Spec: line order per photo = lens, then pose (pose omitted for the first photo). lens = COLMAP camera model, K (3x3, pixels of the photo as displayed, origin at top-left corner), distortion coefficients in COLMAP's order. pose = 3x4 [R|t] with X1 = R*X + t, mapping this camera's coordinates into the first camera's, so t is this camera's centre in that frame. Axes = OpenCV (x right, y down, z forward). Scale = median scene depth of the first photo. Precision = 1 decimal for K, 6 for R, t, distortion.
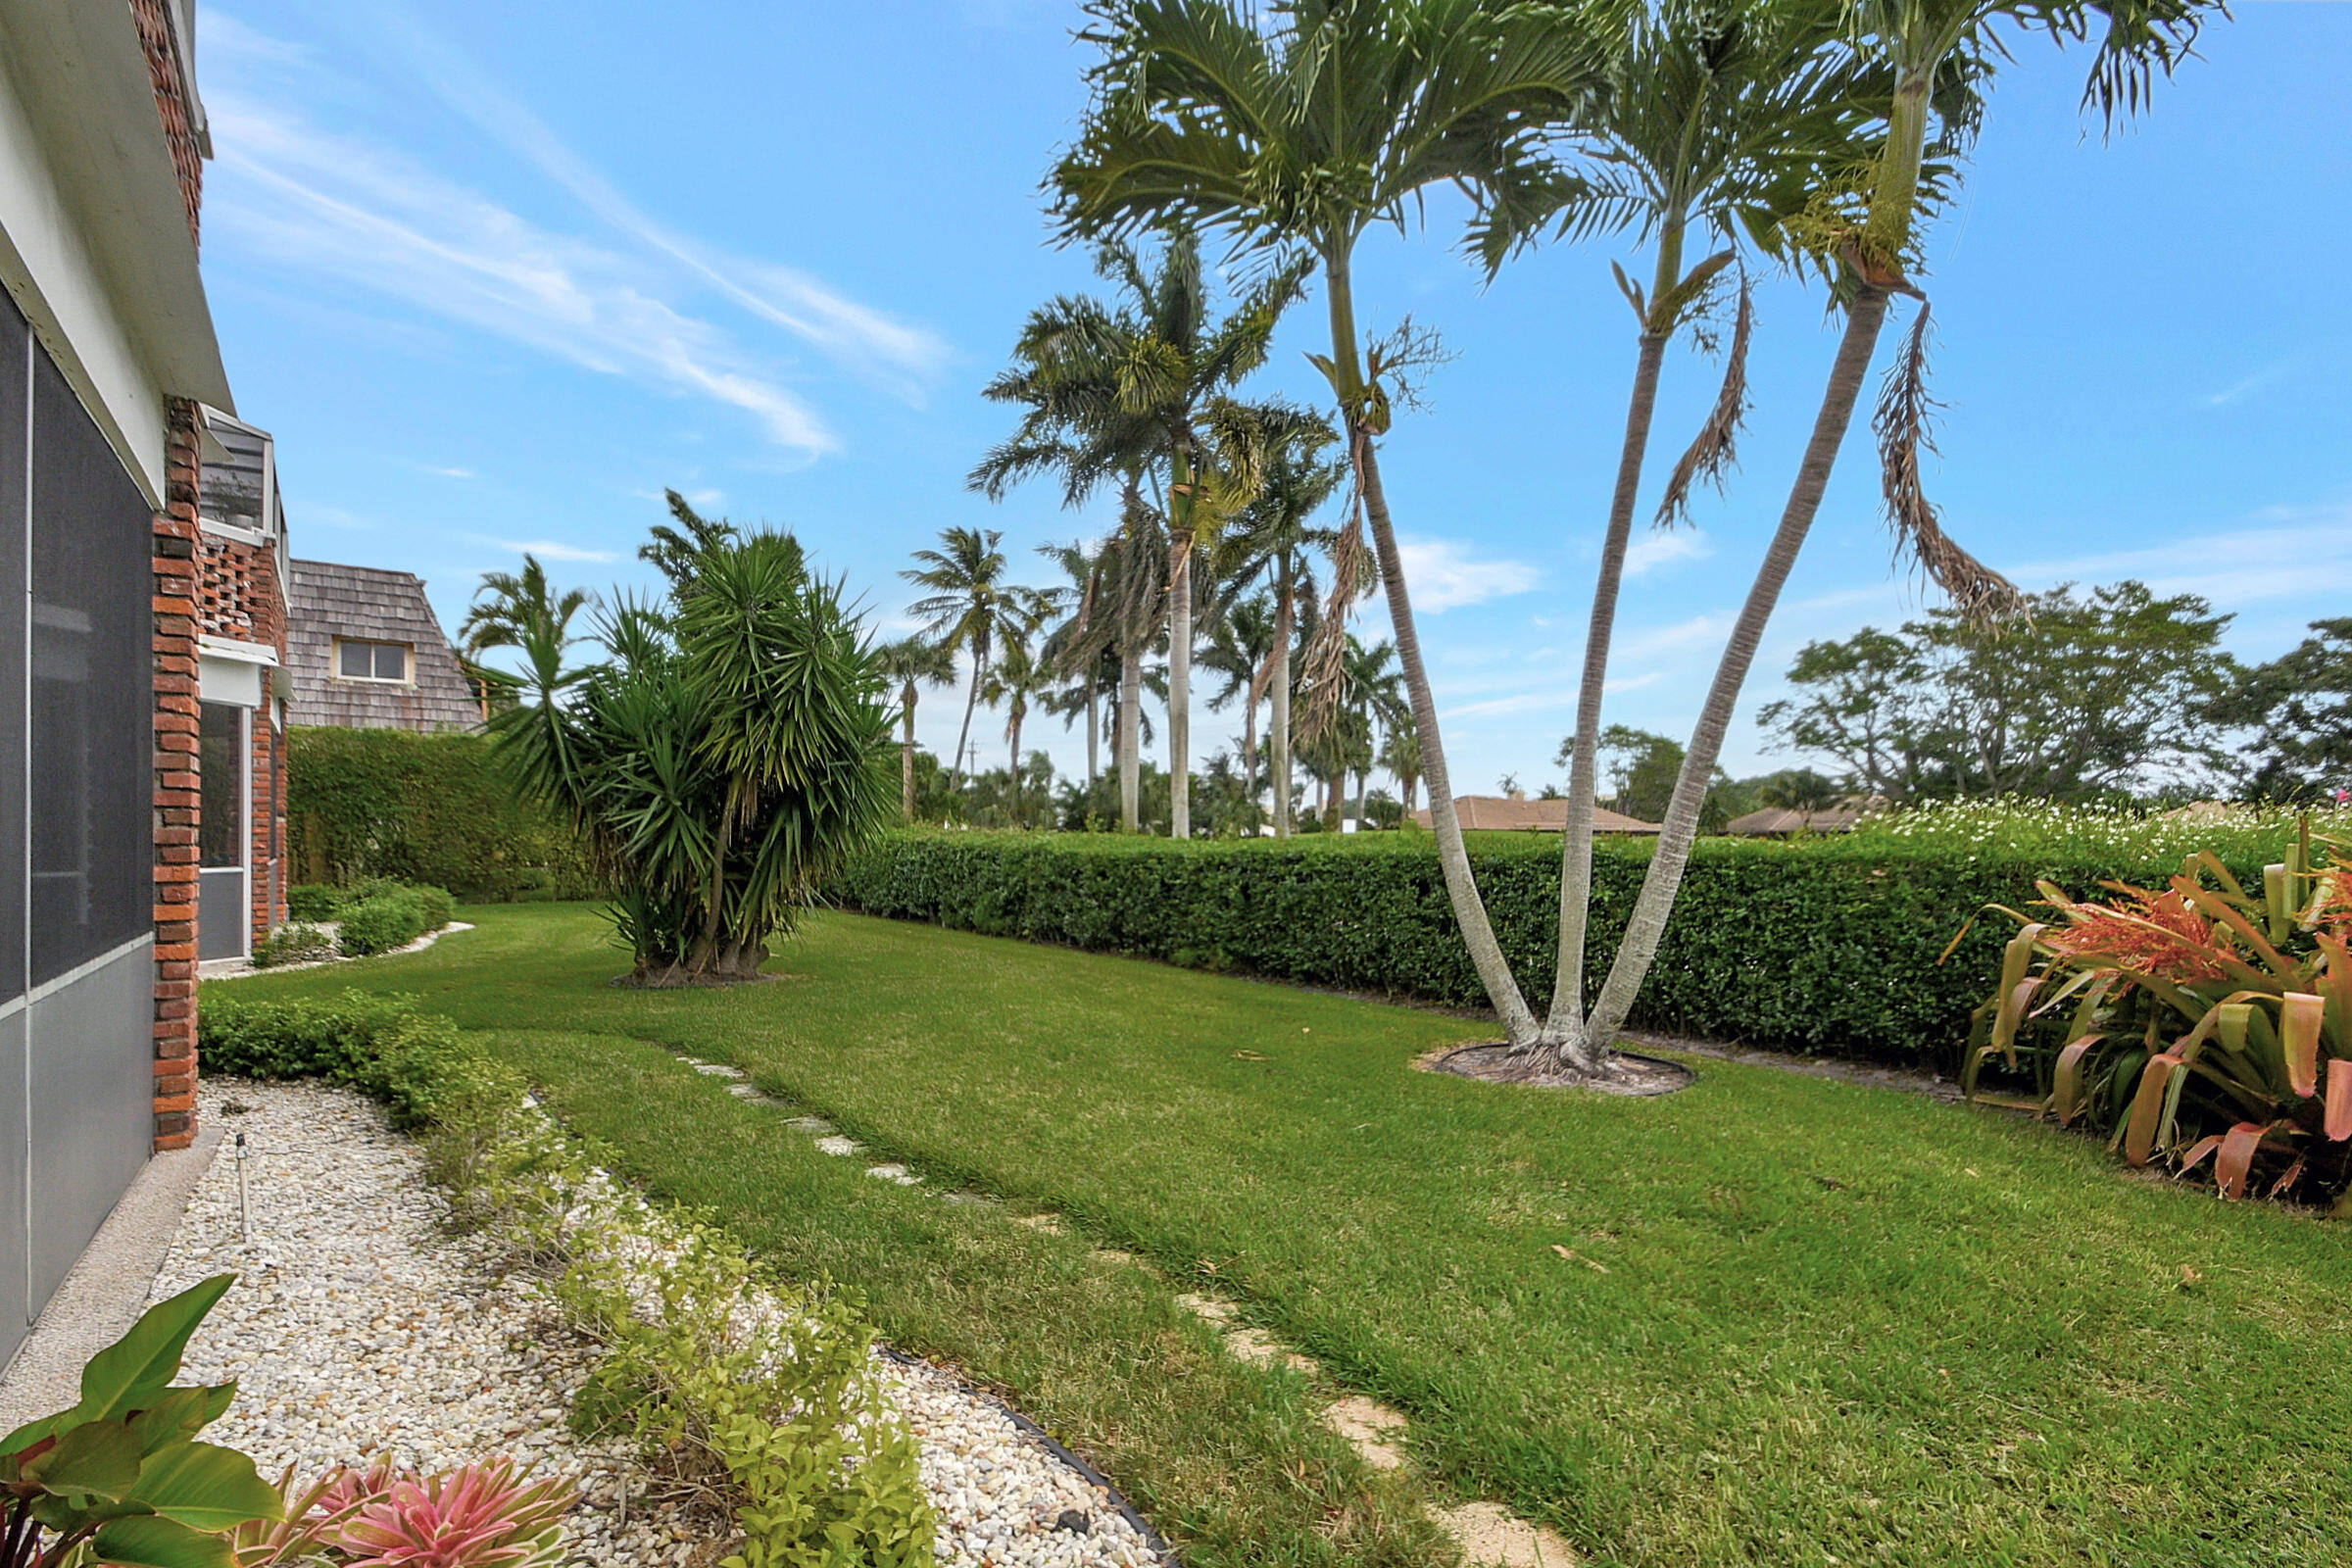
lens RADIAL K [[1073.7, 0, 1176.6], [0, 1073.7, 931.3], [0, 0, 1]] dist [0.001600, -0.000072]
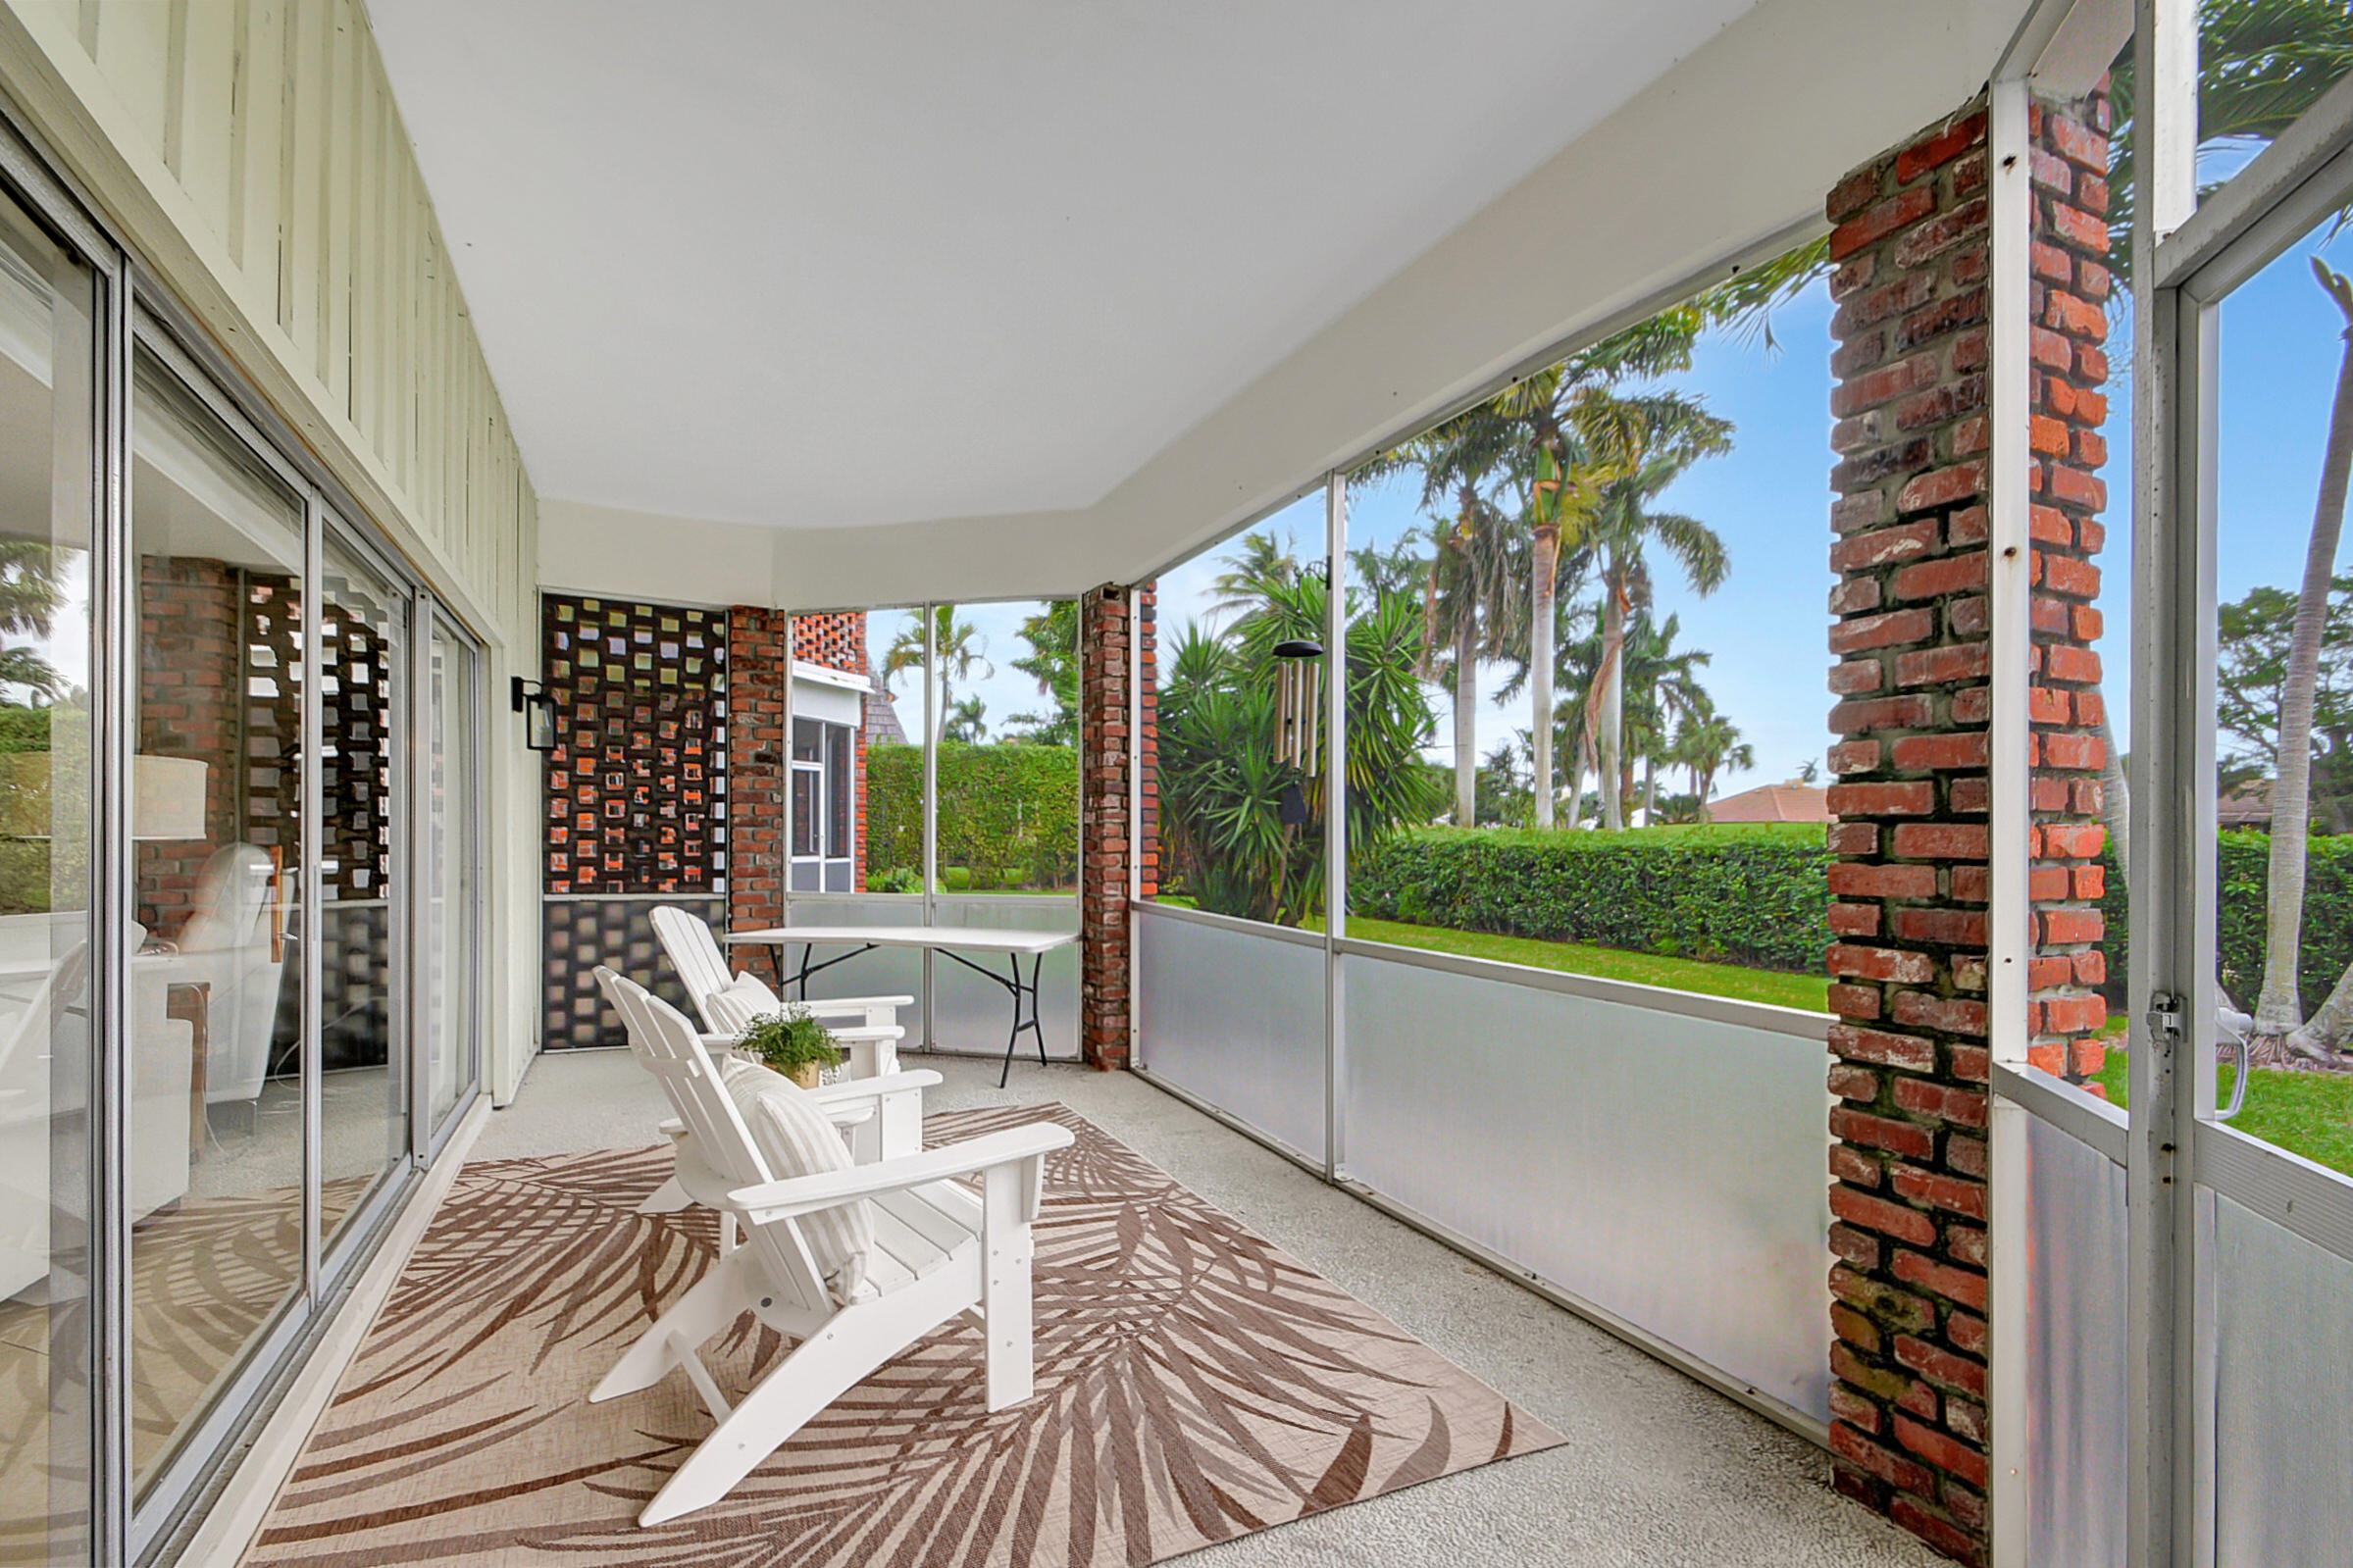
lens RADIAL K [[1075.8, 0, 1162.8], [0, 1075.8, 905.8], [0, 0, 1]] dist [0.013343, -0.012663]
pose [[0.977162, 0.010946, -0.212214, -0.130498], [-0.015024, 0.999732, -0.017612, 0.005316], [0.211965, 0.020398, 0.977064, -0.059272]]
